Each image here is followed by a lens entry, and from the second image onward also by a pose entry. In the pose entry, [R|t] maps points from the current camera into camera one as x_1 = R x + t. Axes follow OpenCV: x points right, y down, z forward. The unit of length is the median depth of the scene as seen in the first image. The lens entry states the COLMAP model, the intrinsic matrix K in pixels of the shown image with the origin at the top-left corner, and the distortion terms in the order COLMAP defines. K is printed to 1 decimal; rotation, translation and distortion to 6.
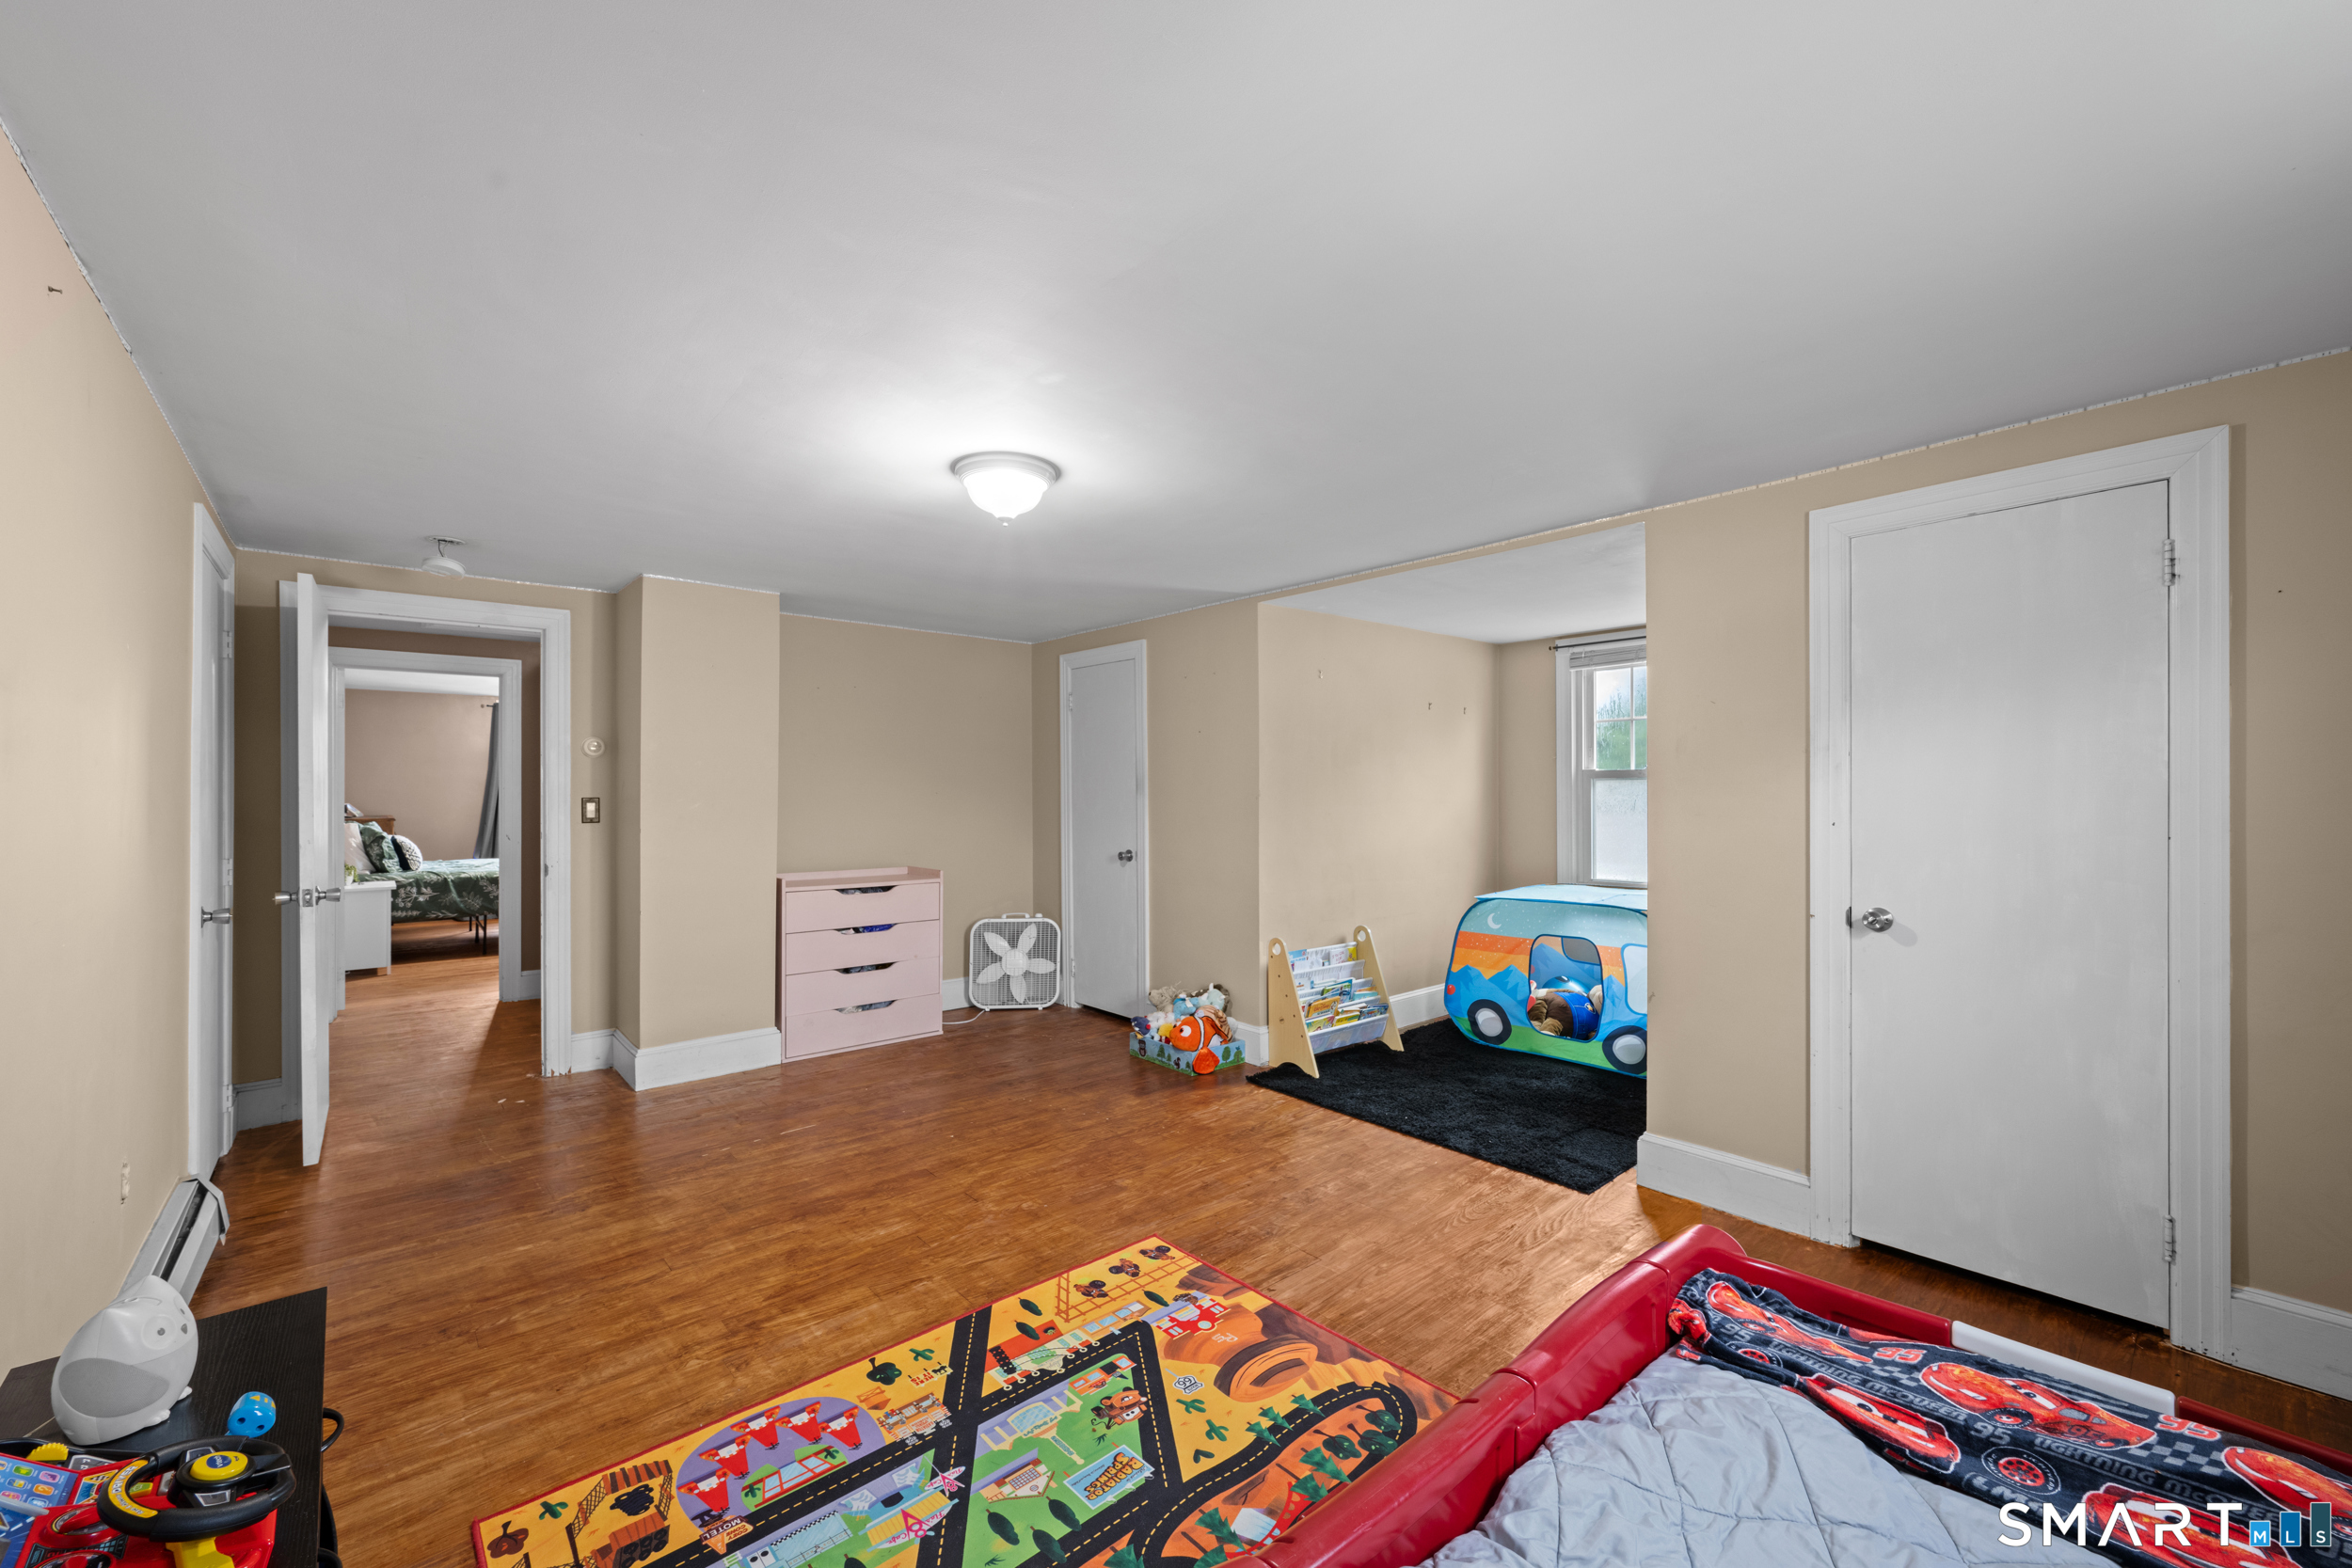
lens RADIAL K [[927.2, 0, 1178.2], [0, 927.2, 788.8], [0, 0, 1]] dist [0.008616, -0.000196]
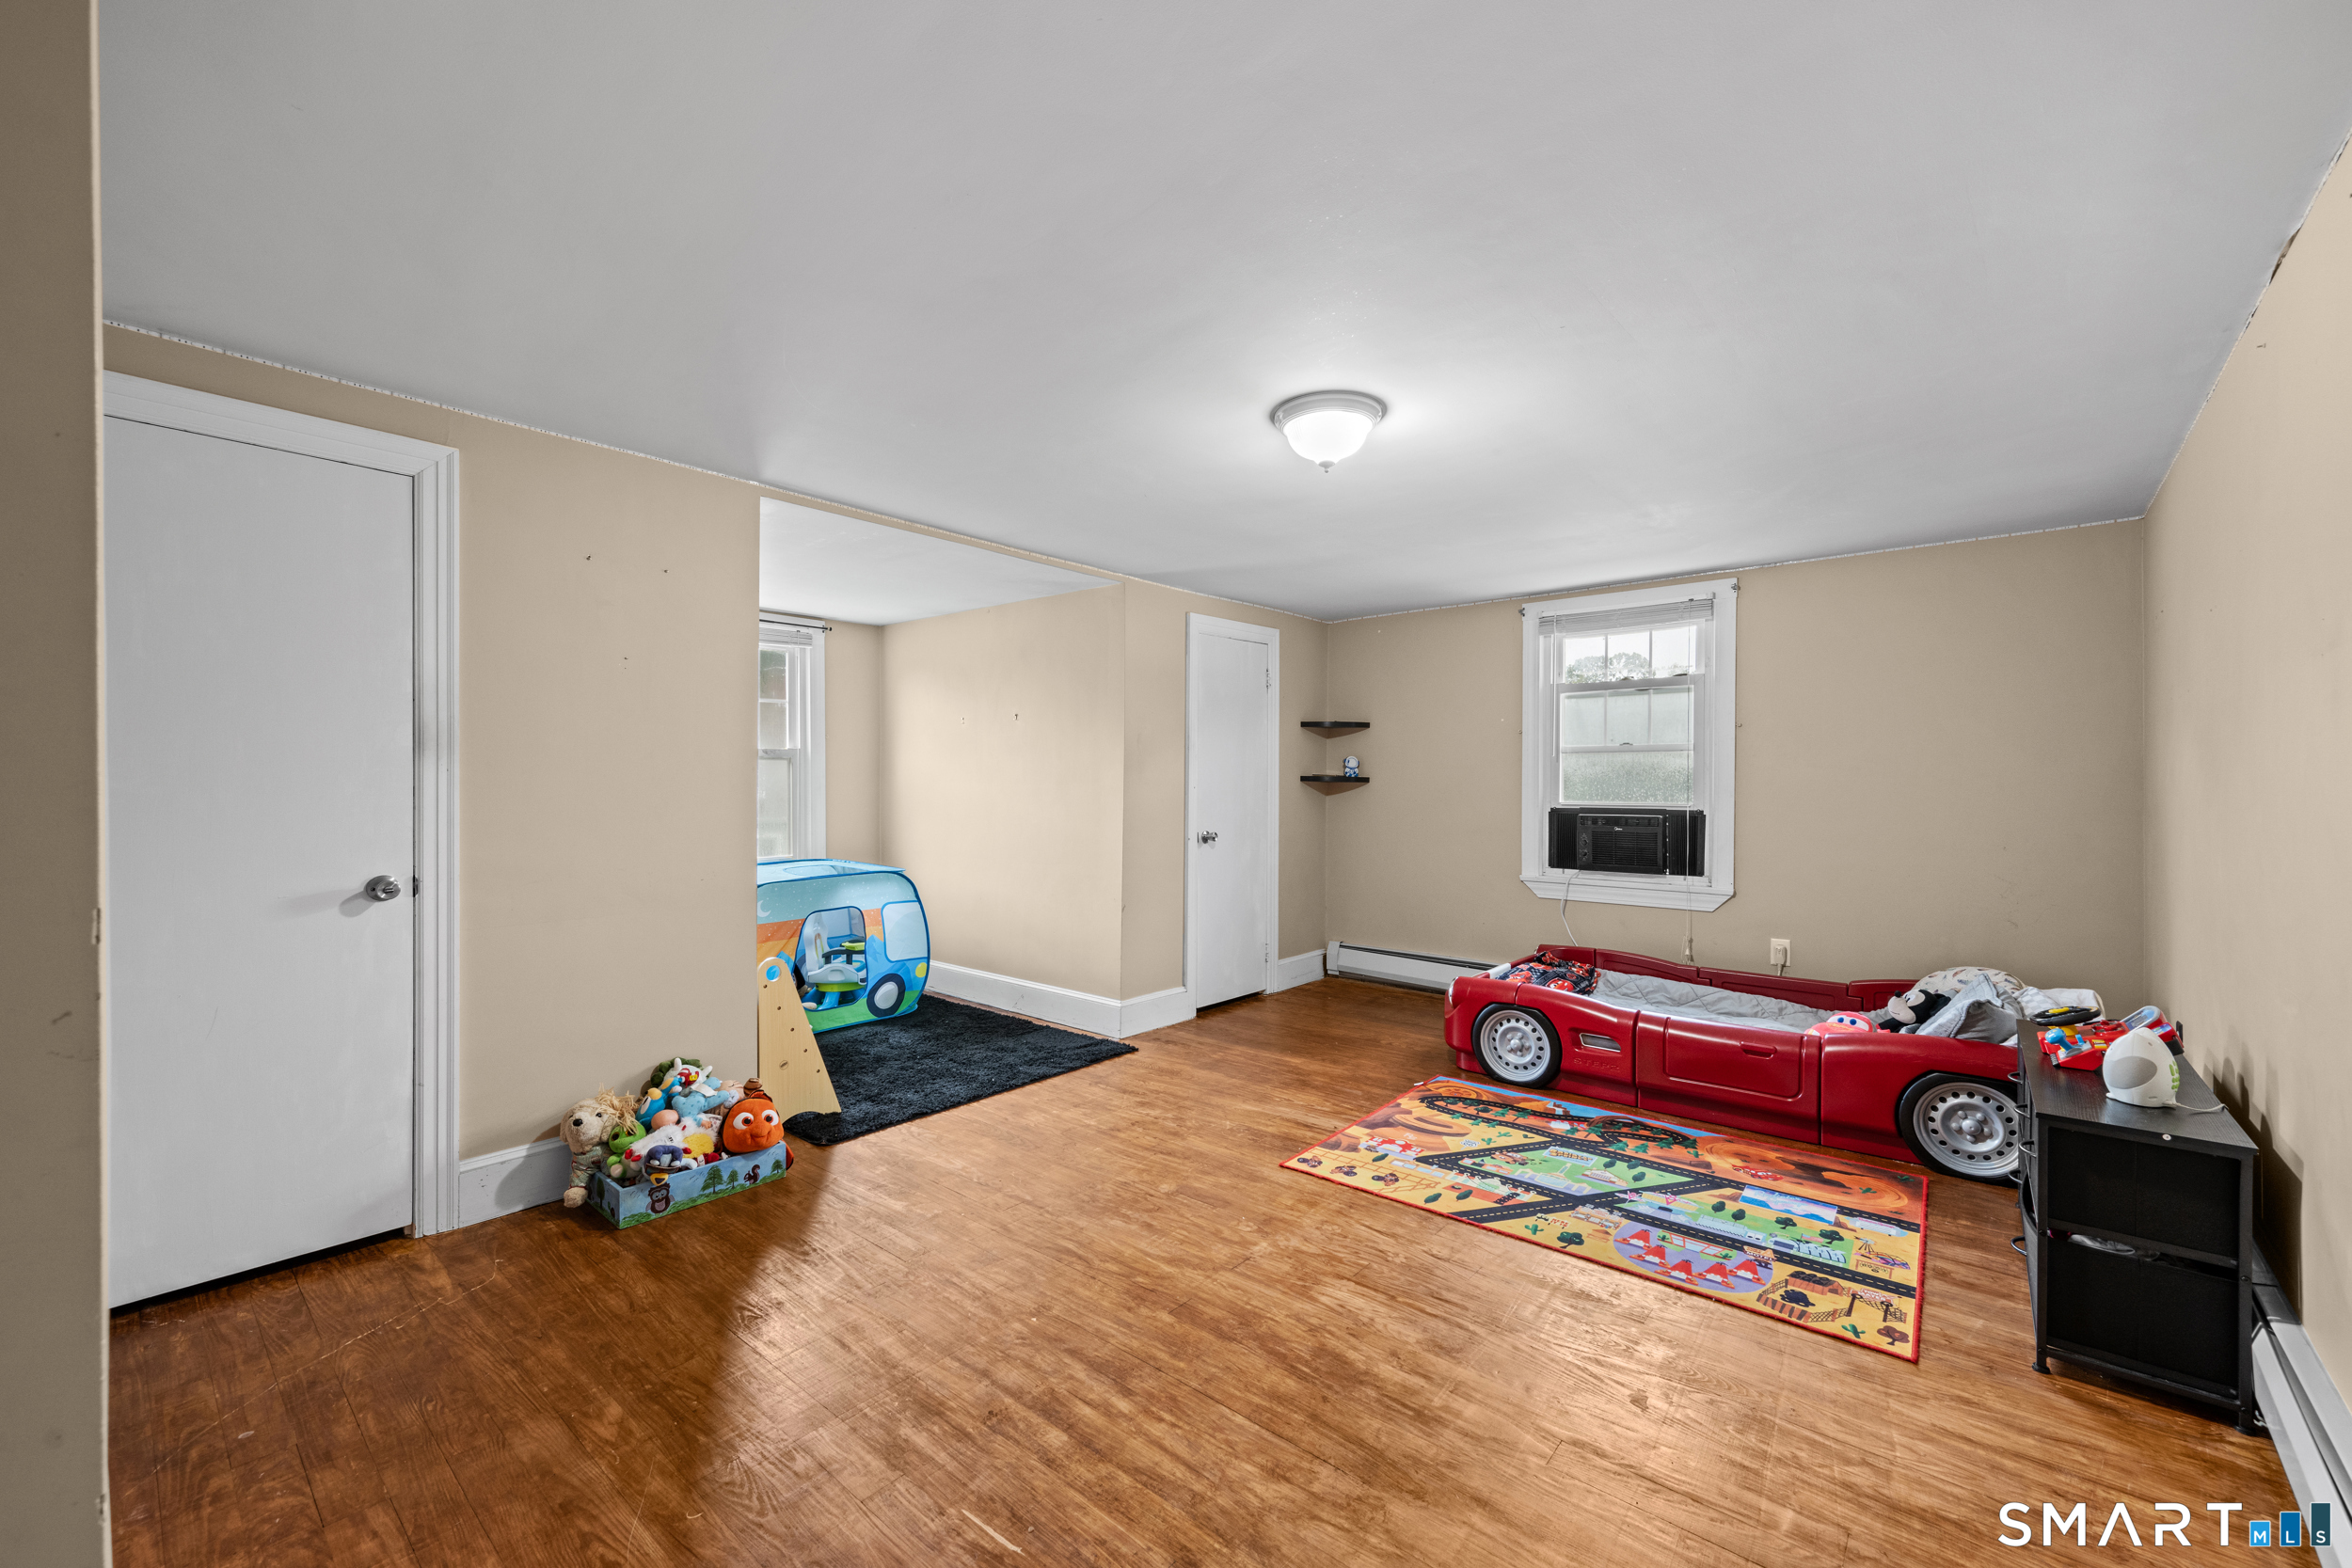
lens RADIAL K [[927.2, 0, 1181.2], [0, 927.2, 784.1], [0, 0, 1]] dist [0.008616, -0.000196]
pose [[-0.136230, 0.002356, 0.990674, -1.461583], [-0.005948, 0.999977, -0.003196, 0.048727], [-0.990659, -0.006328, -0.136213, 1.693133]]
